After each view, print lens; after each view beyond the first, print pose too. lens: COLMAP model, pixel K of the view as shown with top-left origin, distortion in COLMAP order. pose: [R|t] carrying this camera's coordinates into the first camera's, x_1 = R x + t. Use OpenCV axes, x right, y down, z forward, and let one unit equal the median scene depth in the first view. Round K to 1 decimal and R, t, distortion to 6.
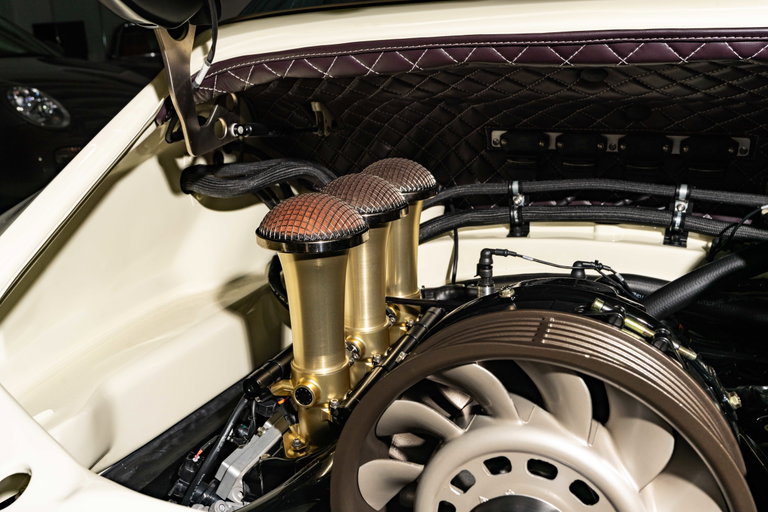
lens RADIAL K [[738.0, 0, 382.7], [0, 738.0, 253.4], [0, 0, 1]] dist [0.017673, 0.000000]
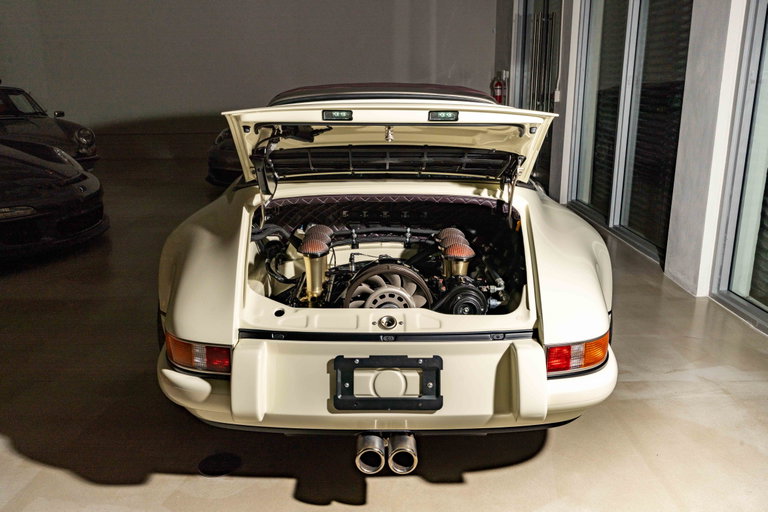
lens RADIAL K [[618.0, 0, 388.6], [0, 618.0, 256.1], [0, 0, 1]] dist [0.009453, -0.002120]
pose [[0.926721, -0.072955, 0.368600, -0.779348], [0.077649, 0.996979, 0.002105, 0.014633], [-0.367640, 0.026671, 0.929586, -1.685211]]
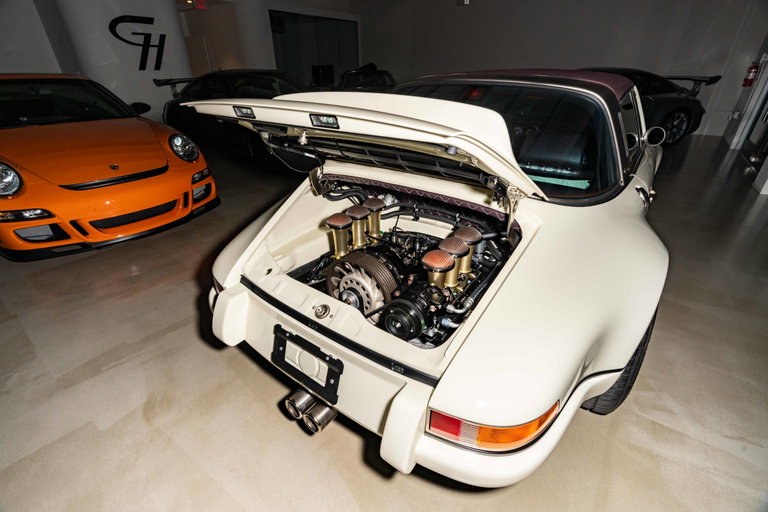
lens RADIAL K [[343.4, 0, 381.9], [0, 343.4, 257.2], [0, 0, 1]] dist [-0.007570, 0.000321]
pose [[0.966950, 0.144848, -0.209824, 0.537736], [-0.092442, 0.966127, 0.240941, -0.309187], [0.237617, -0.213581, 0.947587, -0.775723]]
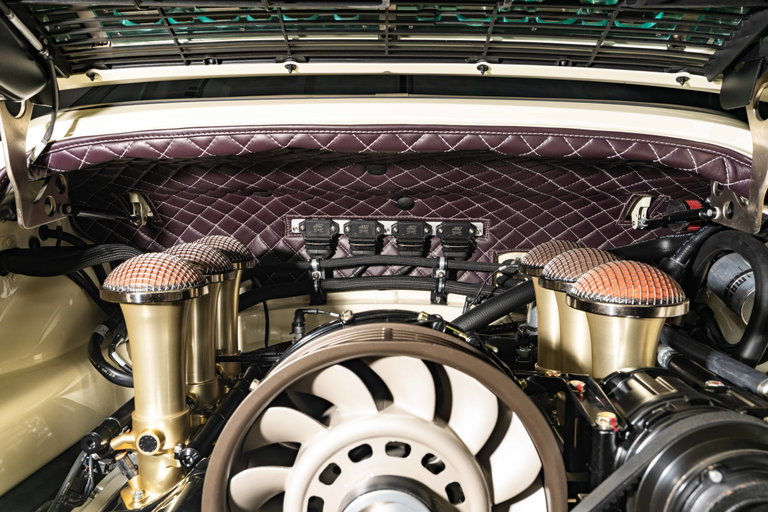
lens RADIAL K [[618.0, 0, 385.9], [0, 618.0, 256.3], [0, 0, 1]] dist [0.009453, -0.002120]
pose [[0.937129, -0.013774, 0.348711, -0.088018], [0.071449, 0.985627, -0.153082, 0.083720], [-0.341590, 0.168373, 0.924644, 0.023685]]
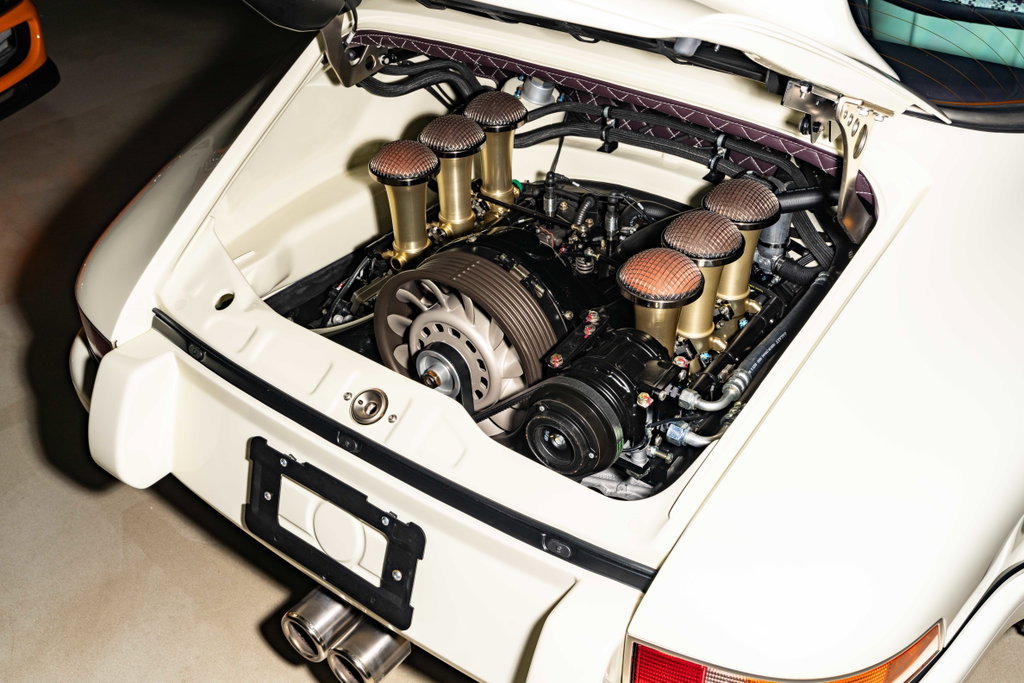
lens RADIAL K [[984.0, 0, 510.2], [0, 984.0, 342.4], [0, 0, 1]] dist [0.017673, 0.000000]
pose [[0.966142, 0.166740, -0.196894, 0.562570], [-0.085390, 0.926759, 0.365822, -0.439777], [0.243470, -0.336623, 0.909619, -0.924454]]
